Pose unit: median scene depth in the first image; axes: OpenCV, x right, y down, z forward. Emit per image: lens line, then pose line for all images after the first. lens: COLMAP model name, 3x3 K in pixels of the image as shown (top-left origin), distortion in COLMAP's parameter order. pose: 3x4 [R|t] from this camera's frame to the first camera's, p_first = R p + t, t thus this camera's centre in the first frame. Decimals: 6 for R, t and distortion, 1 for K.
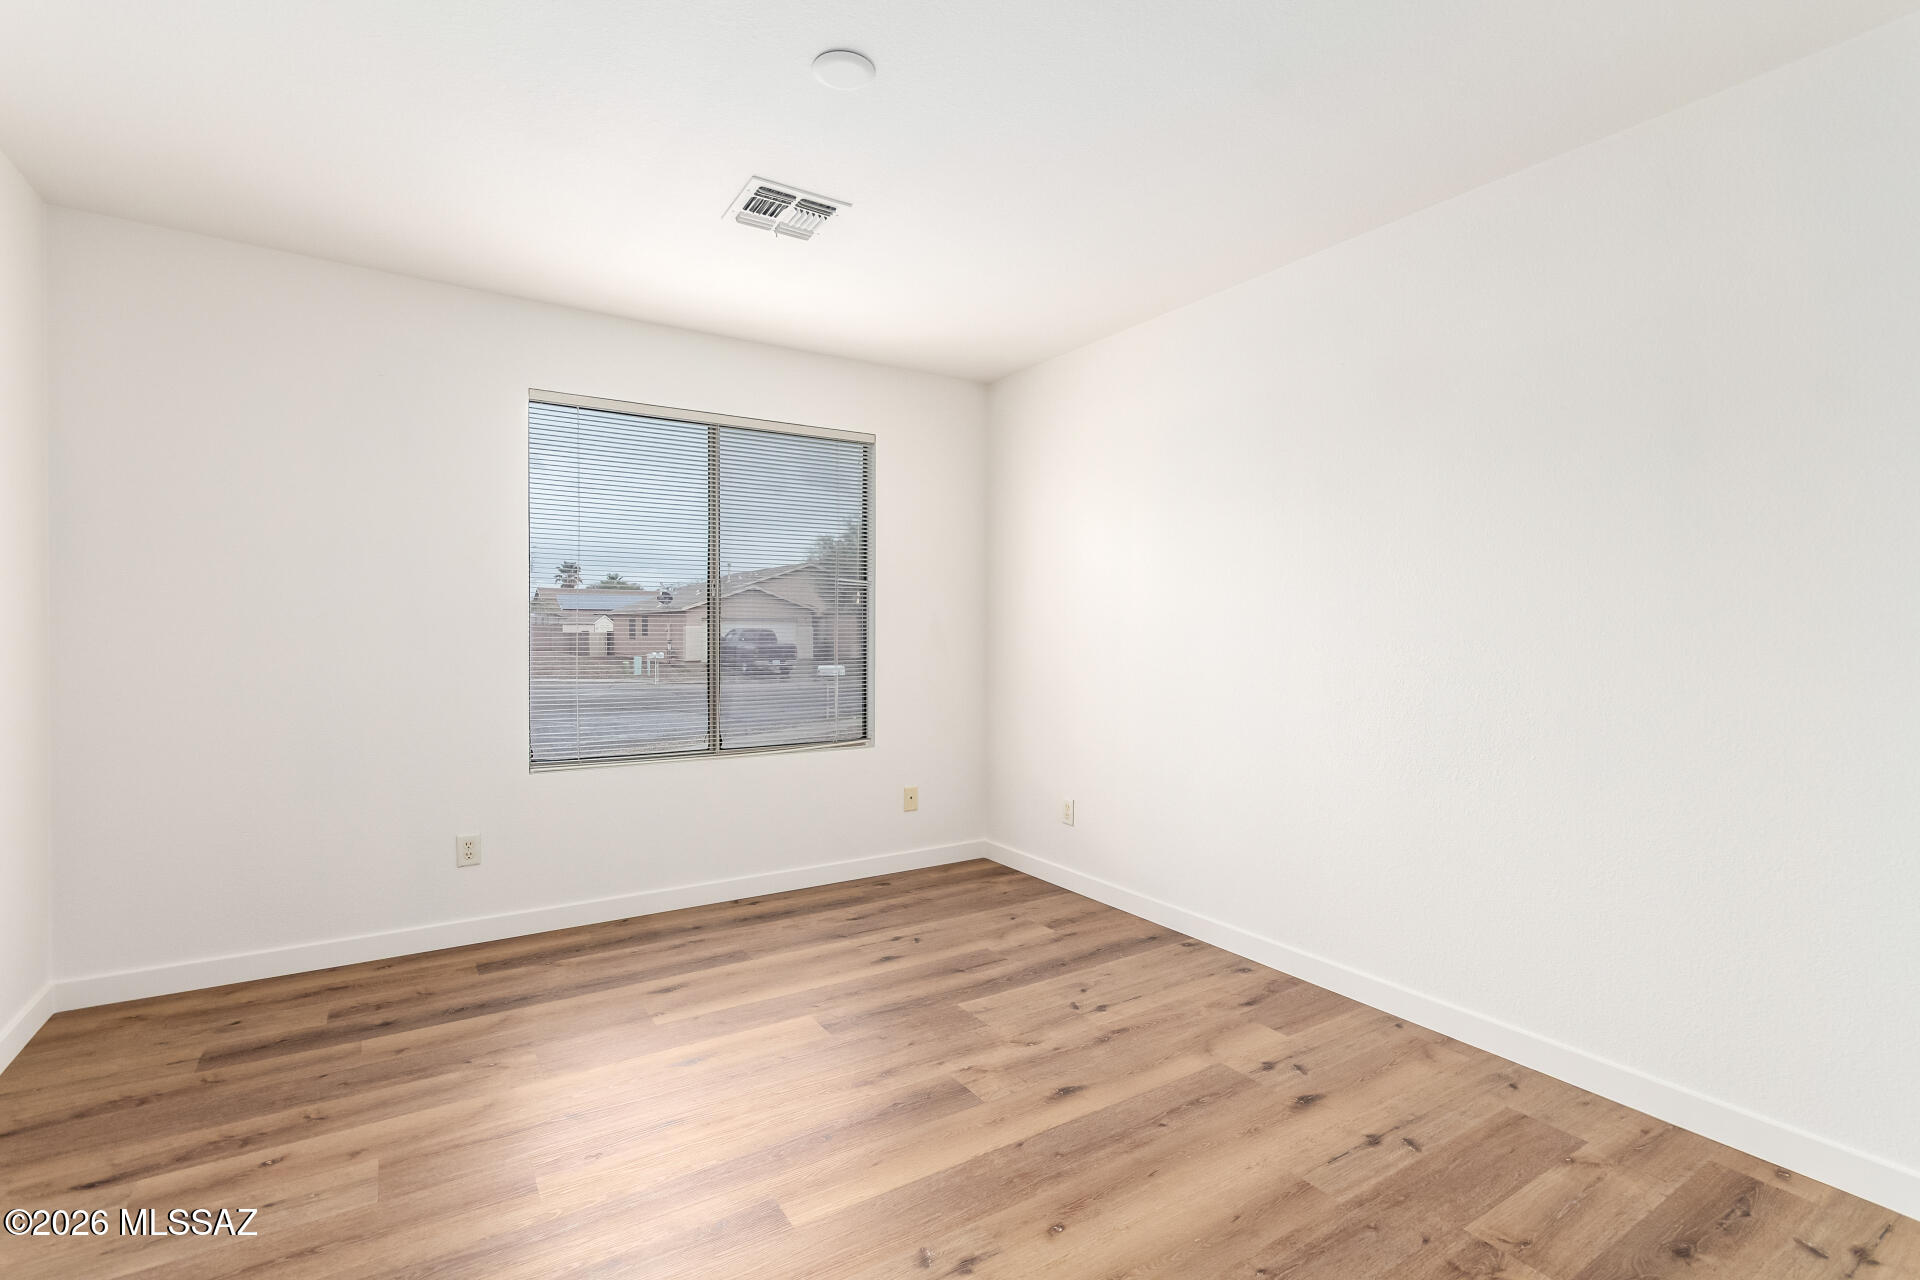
lens RADIAL K [[887.5, 0, 963.7], [0, 887.5, 635.6], [0, 0, 1]] dist [0.003316, 0.002288]
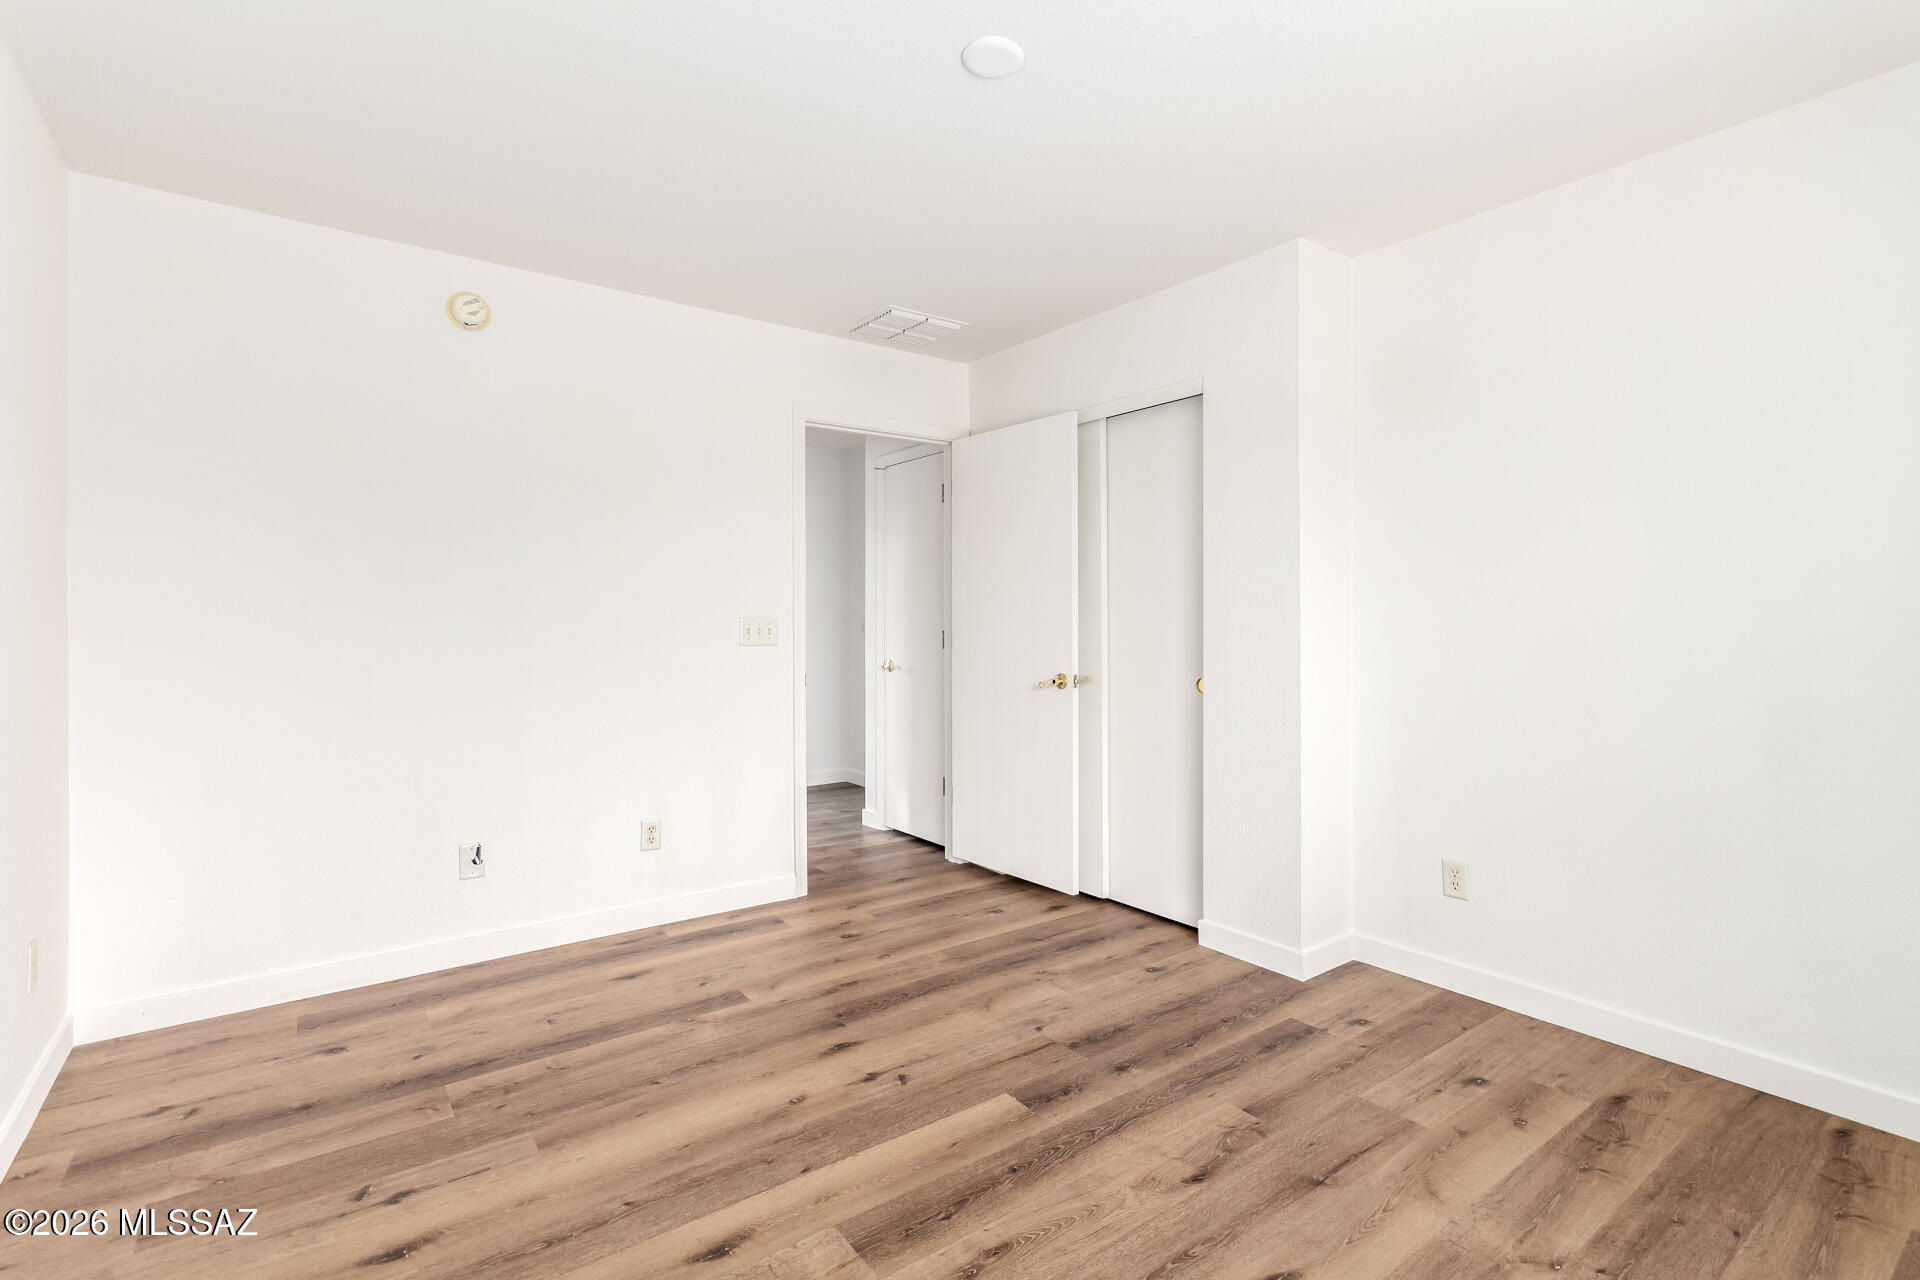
lens RADIAL K [[887.5, 0, 953.5], [0, 887.5, 632.2], [0, 0, 1]] dist [0.003316, 0.002288]
pose [[-0.998750, -0.003705, -0.049846, -0.044590], [-0.004725, 0.999782, 0.020354, -0.013383], [0.049760, 0.020564, -0.998549, 1.994431]]
